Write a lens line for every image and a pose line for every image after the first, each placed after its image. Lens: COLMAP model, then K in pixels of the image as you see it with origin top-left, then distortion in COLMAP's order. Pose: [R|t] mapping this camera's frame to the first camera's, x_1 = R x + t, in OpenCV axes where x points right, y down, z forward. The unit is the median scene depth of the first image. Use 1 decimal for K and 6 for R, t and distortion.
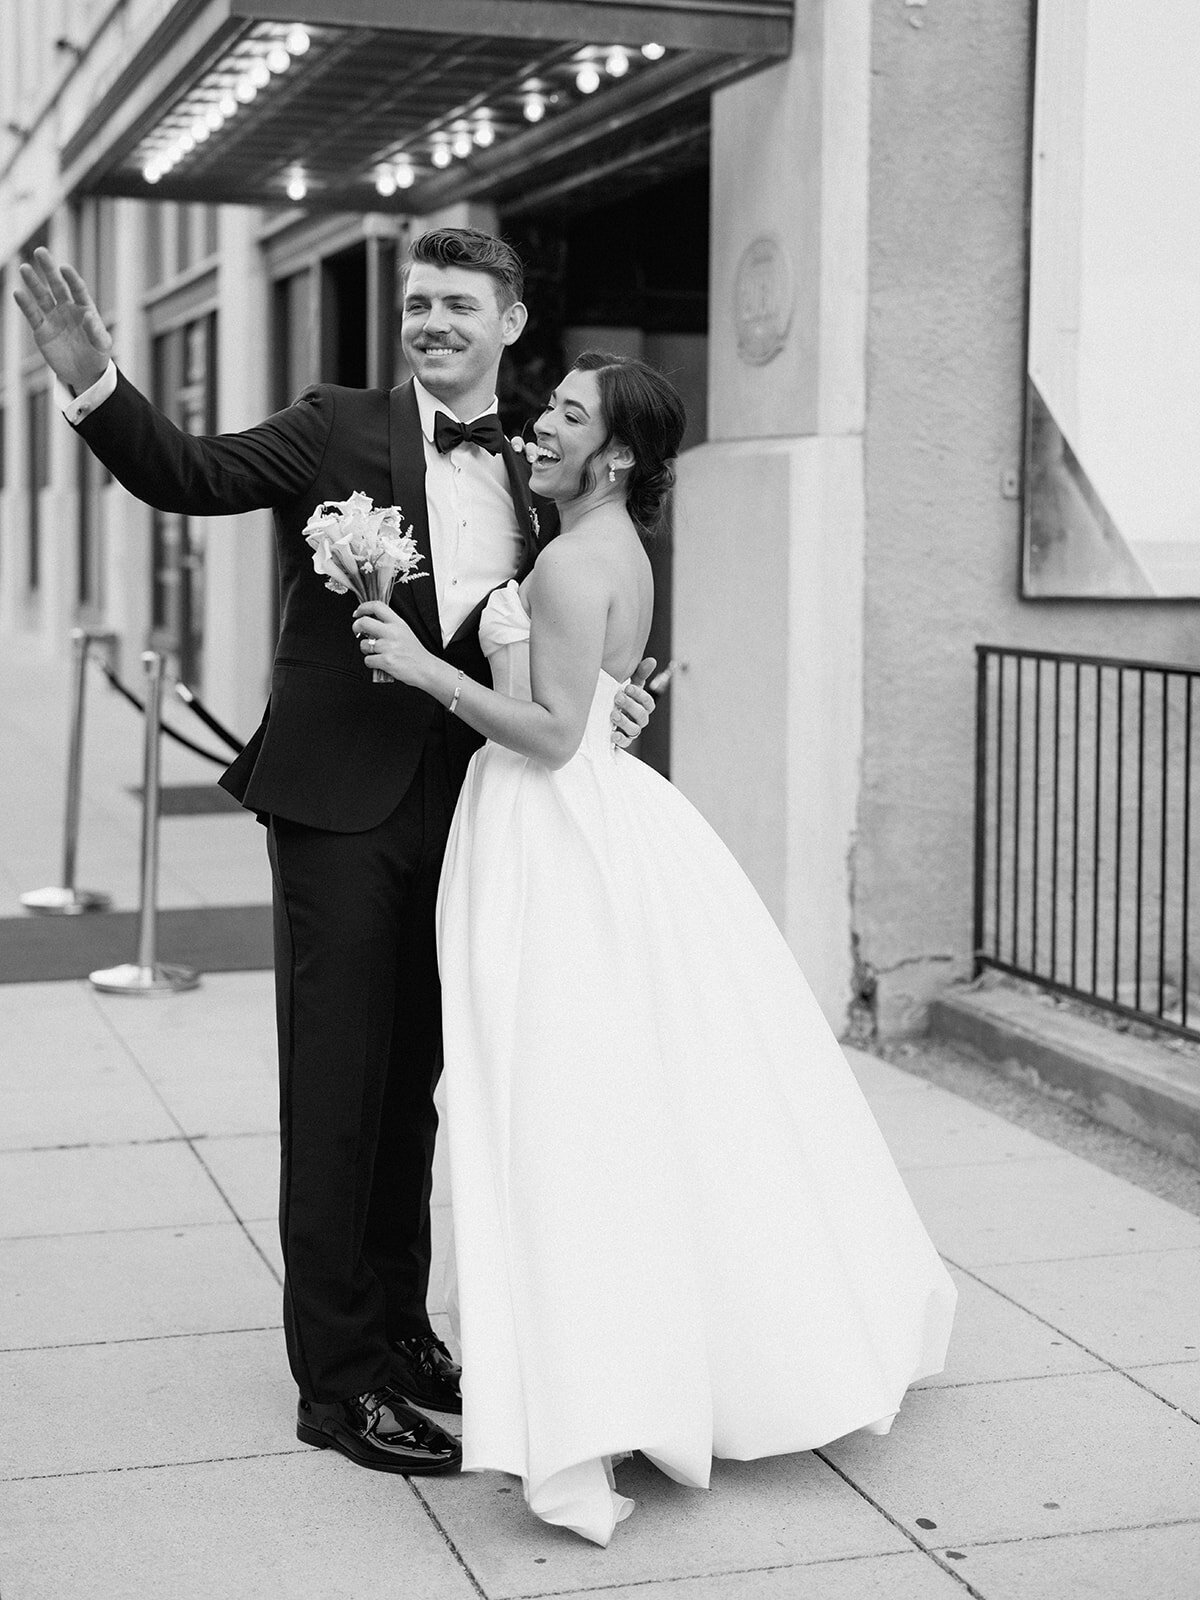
lens RADIAL K [[2652.2, 0, 564.8], [0, 2652.2, 761.2], [0, 0, 1]] dist [0.017809, 0.000000]
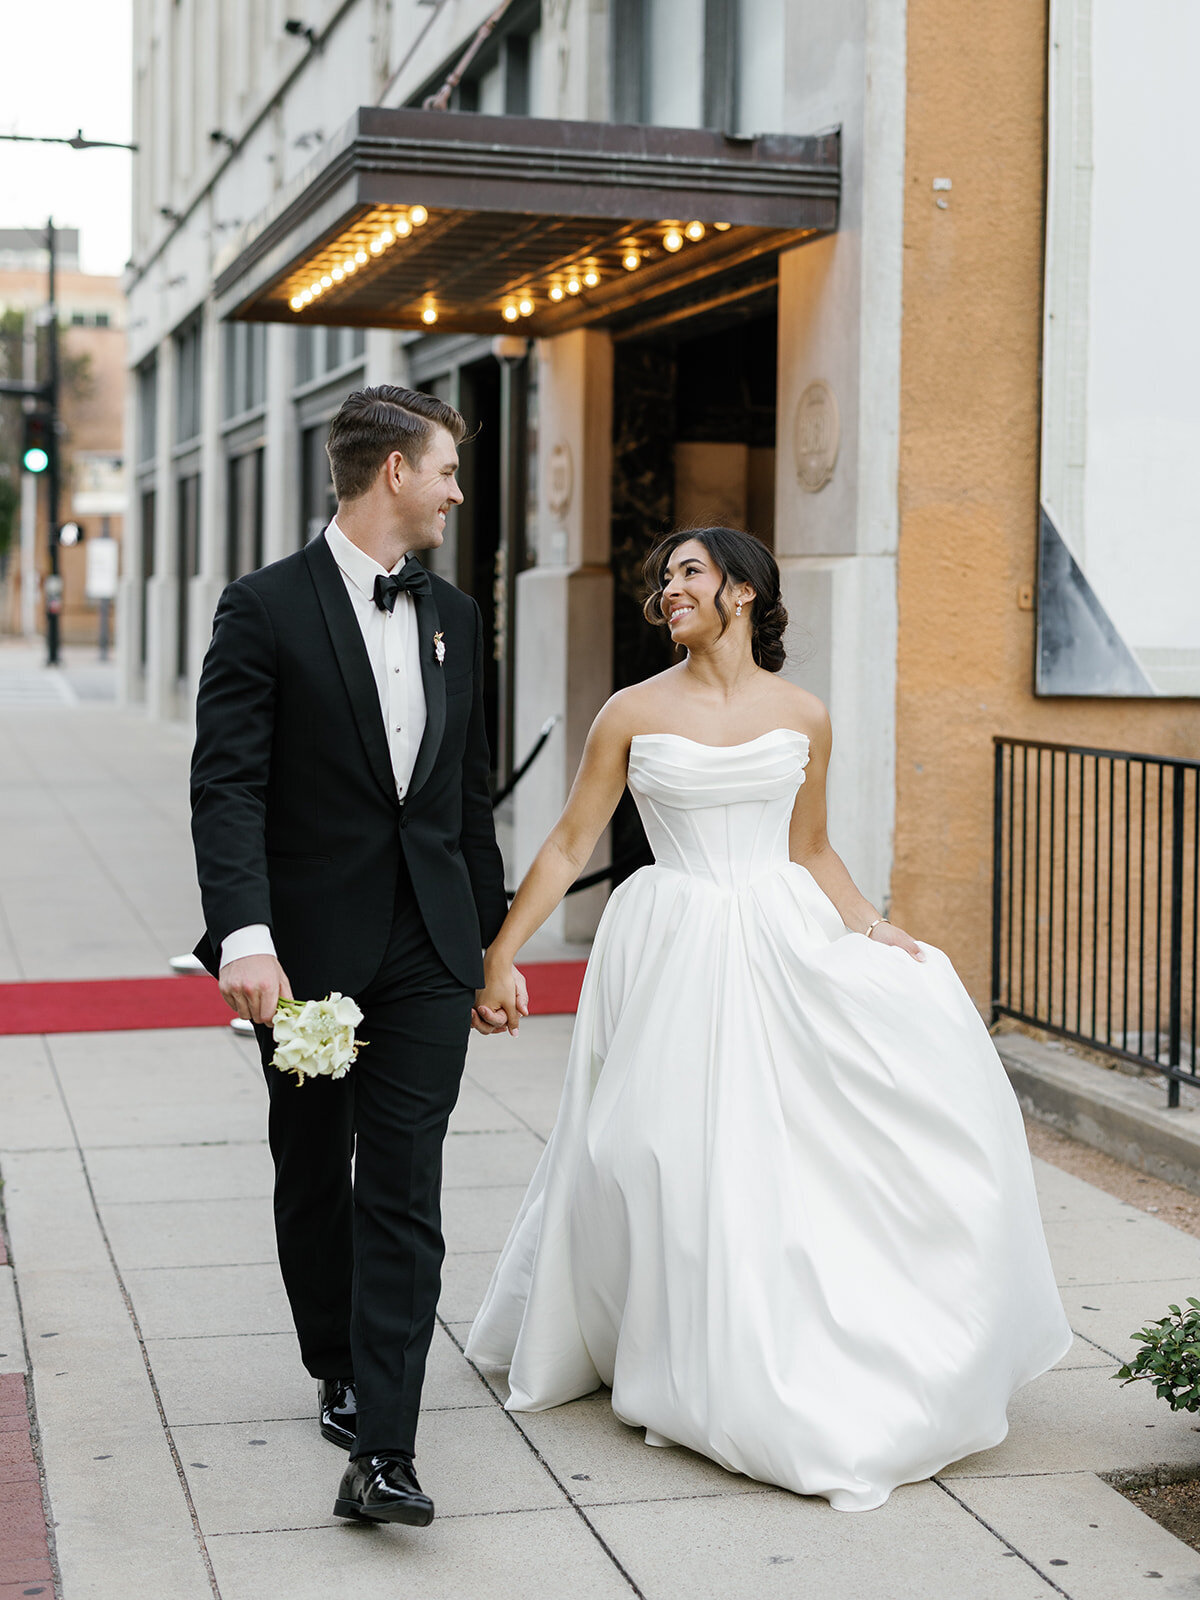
lens RADIAL K [[2652.2, 0, 600.5], [0, 2652.2, 800.7], [0, 0, 1]] dist [0.017809, 0.000000]
pose [[0.999131, 0.008973, -0.040697, 0.030385], [-0.009779, 0.999759, -0.019654, 0.008629], [0.040511, 0.020035, 0.998978, -0.161621]]
